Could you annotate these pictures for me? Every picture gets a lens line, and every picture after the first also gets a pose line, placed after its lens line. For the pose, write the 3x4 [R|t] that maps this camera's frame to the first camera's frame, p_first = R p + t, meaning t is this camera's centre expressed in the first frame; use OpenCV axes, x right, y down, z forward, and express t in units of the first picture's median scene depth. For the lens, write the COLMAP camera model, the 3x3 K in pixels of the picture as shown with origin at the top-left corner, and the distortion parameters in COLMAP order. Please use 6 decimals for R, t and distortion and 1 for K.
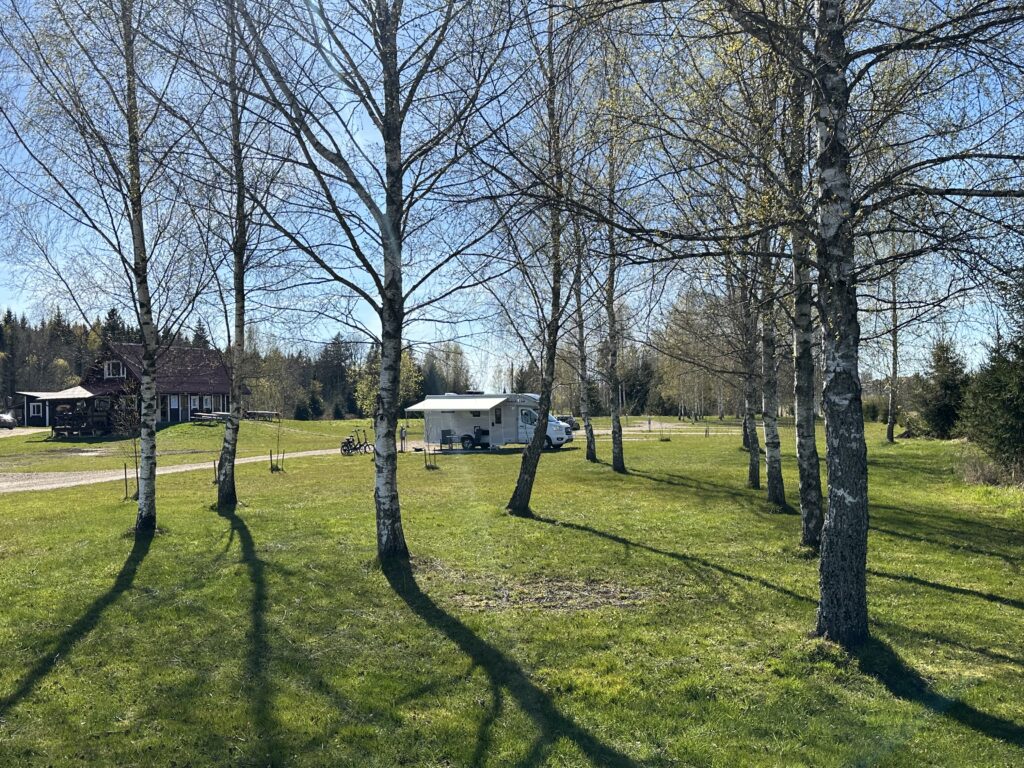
lens RADIAL K [[939.5, 0, 512.0], [0, 939.5, 384.0], [0, 0, 1]] dist [-0.005130, -0.003497]
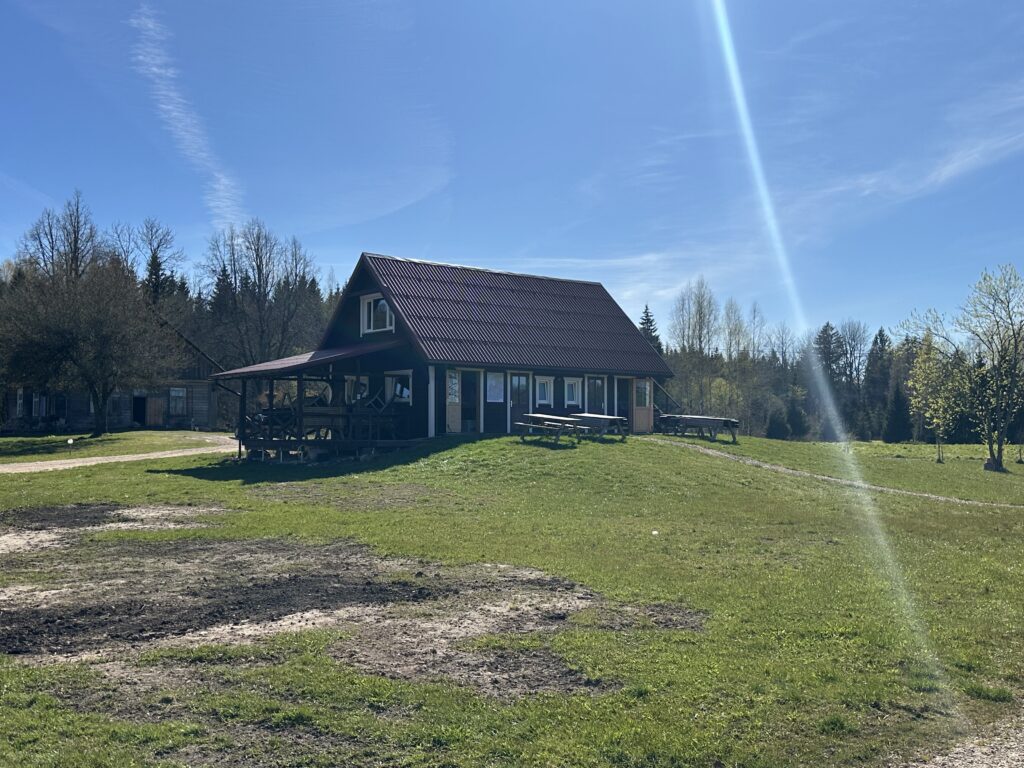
lens RADIAL K [[1042.1, 0, 512.0], [0, 1042.1, 384.0], [0, 0, 1]] dist [0.001616, 0.000532]
pose [[0.893188, 0.010666, -0.449557, -0.135880], [-0.016988, 0.999805, -0.010033, 0.022026], [0.449363, 0.016598, 0.893195, 0.572714]]
